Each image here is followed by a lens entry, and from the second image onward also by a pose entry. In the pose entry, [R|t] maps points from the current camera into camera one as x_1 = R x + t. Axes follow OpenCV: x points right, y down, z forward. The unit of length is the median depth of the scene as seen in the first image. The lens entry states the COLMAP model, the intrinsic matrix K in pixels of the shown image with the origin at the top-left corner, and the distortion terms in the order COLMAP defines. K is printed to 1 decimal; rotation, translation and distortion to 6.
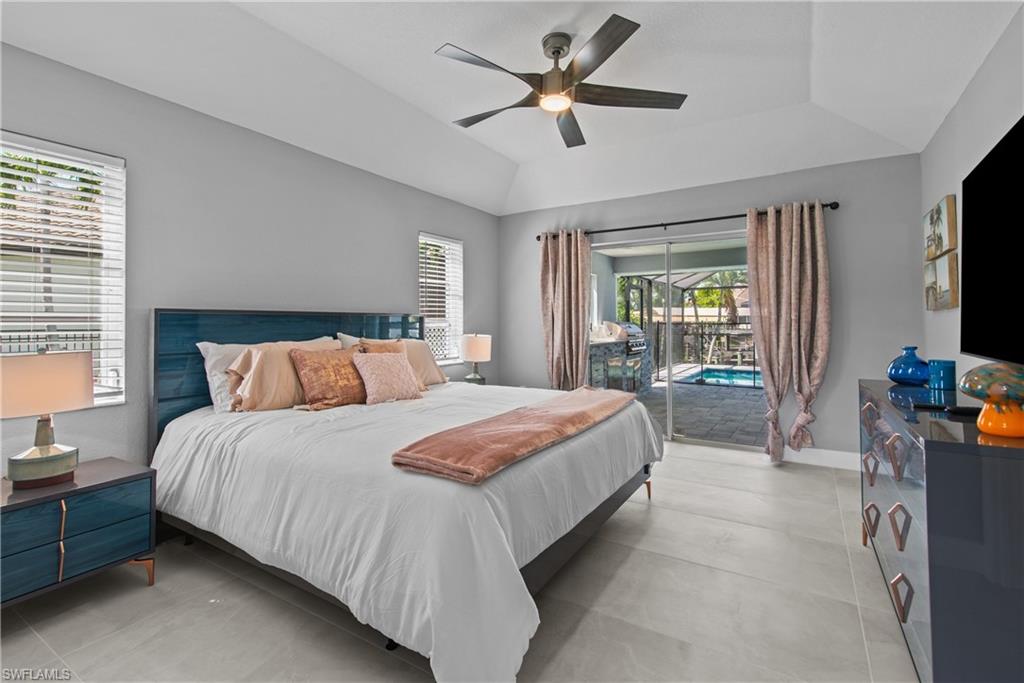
lens RADIAL K [[461.7, 0, 516.8], [0, 461.7, 312.9], [0, 0, 1]] dist [0.019051, -0.001216]
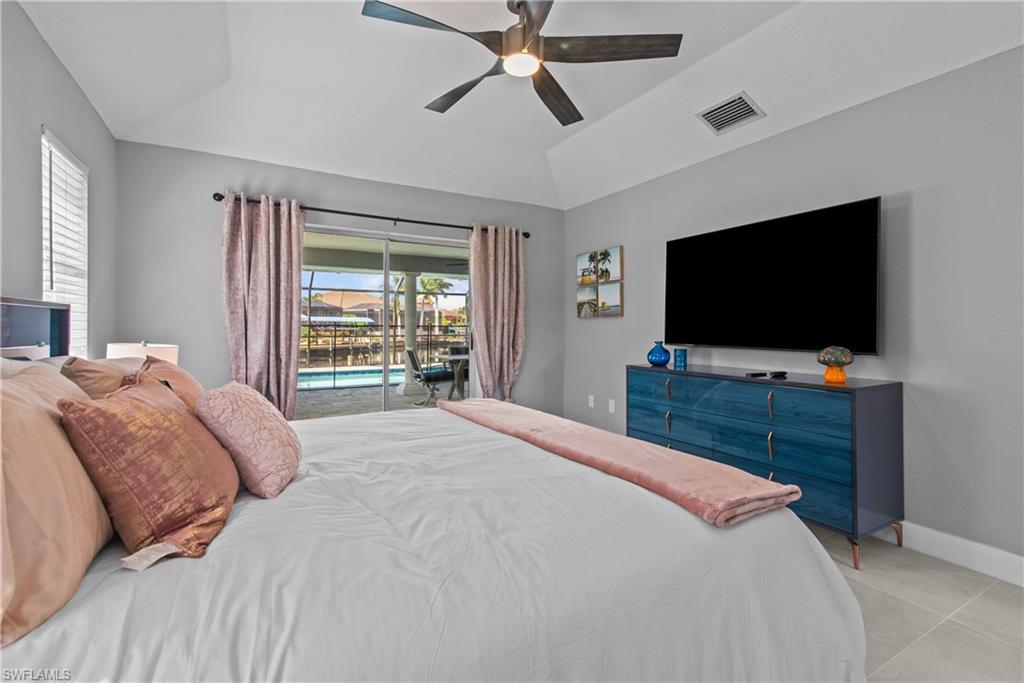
lens RADIAL K [[461.7, 0, 505.5], [0, 461.7, 327.9], [0, 0, 1]] dist [0.019051, -0.001216]
pose [[0.486182, -0.000841, 0.873857, -0.440325], [-0.025246, 0.999569, 0.015008, 0.009048], [-0.873493, -0.029358, 0.485951, 0.396393]]
